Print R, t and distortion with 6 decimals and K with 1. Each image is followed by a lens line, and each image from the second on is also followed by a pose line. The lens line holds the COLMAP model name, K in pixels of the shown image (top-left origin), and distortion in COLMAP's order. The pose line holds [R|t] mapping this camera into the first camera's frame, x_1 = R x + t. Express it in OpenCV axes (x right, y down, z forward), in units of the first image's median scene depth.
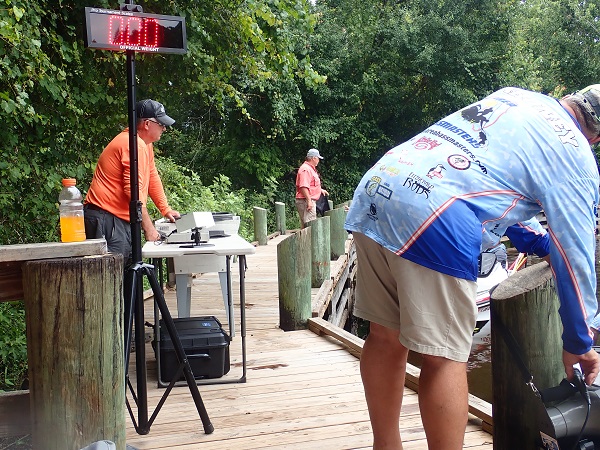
lens RADIAL K [[709.4, 0, 290.8], [0, 709.4, 229.3], [0, 0, 1]] dist [0.006628, -0.034272]
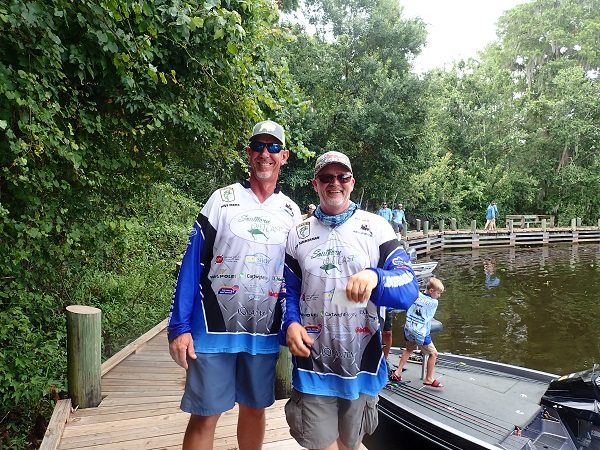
lens RADIAL K [[439.5, 0, 295.8], [0, 439.5, 225.2], [0, 0, 1]] dist [-0.001145, -0.008098]
pose [[0.997666, 0.039005, 0.056053, -0.016583], [-0.038422, 0.999196, -0.011452, -0.073366], [-0.056455, 0.009272, 0.998362, 0.221523]]
